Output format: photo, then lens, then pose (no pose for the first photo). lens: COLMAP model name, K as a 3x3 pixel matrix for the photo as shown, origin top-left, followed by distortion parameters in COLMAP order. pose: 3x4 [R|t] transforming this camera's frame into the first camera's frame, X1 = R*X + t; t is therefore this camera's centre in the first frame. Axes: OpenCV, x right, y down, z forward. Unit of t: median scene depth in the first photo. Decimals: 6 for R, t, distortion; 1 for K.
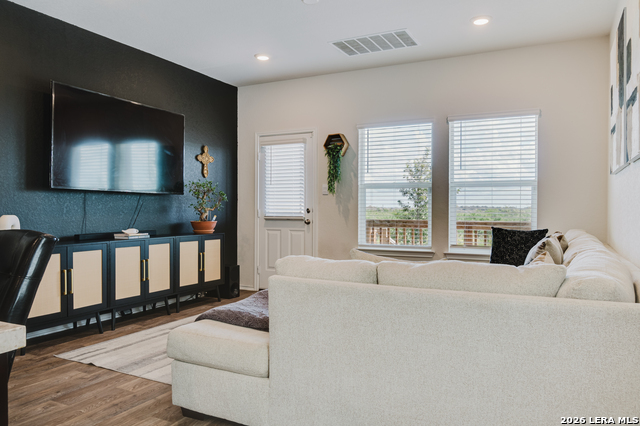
lens RADIAL K [[470.2, 0, 322.6], [0, 470.2, 211.6], [0, 0, 1]] dist [-0.011586, 0.007360]
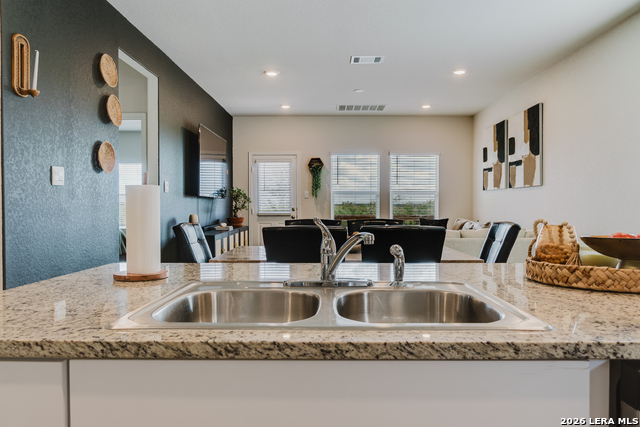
lens RADIAL K [[473.8, 0, 319.6], [0, 473.8, 211.4], [0, 0, 1]] dist [-0.018689, 0.016591]
pose [[0.904896, -0.013249, 0.425427, -0.601857], [0.007385, 0.999854, 0.015430, -0.018095], [-0.425569, -0.010820, 0.904861, -0.365822]]
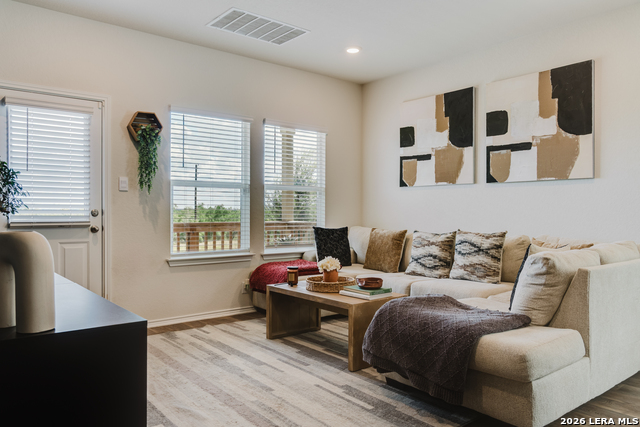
lens RADIAL K [[473.8, 0, 322.1], [0, 473.8, 214.4], [0, 0, 1]] dist [-0.018689, 0.016591]
pose [[0.411601, -0.011595, 0.911290, -0.552777], [0.000098, 0.999920, 0.012679, -0.009126], [-0.911364, -0.005130, 0.411569, 0.422824]]
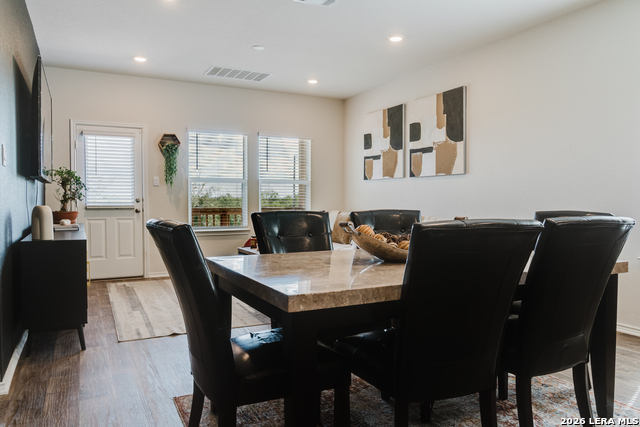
lens RADIAL K [[473.8, 0, 320.2], [0, 473.8, 214.9], [0, 0, 1]] dist [-0.018689, 0.016591]
pose [[0.601233, -0.031443, 0.798455, -0.680833], [0.002775, 0.999302, 0.037262, -0.008070], [-0.799069, -0.020188, 0.600900, 0.003531]]
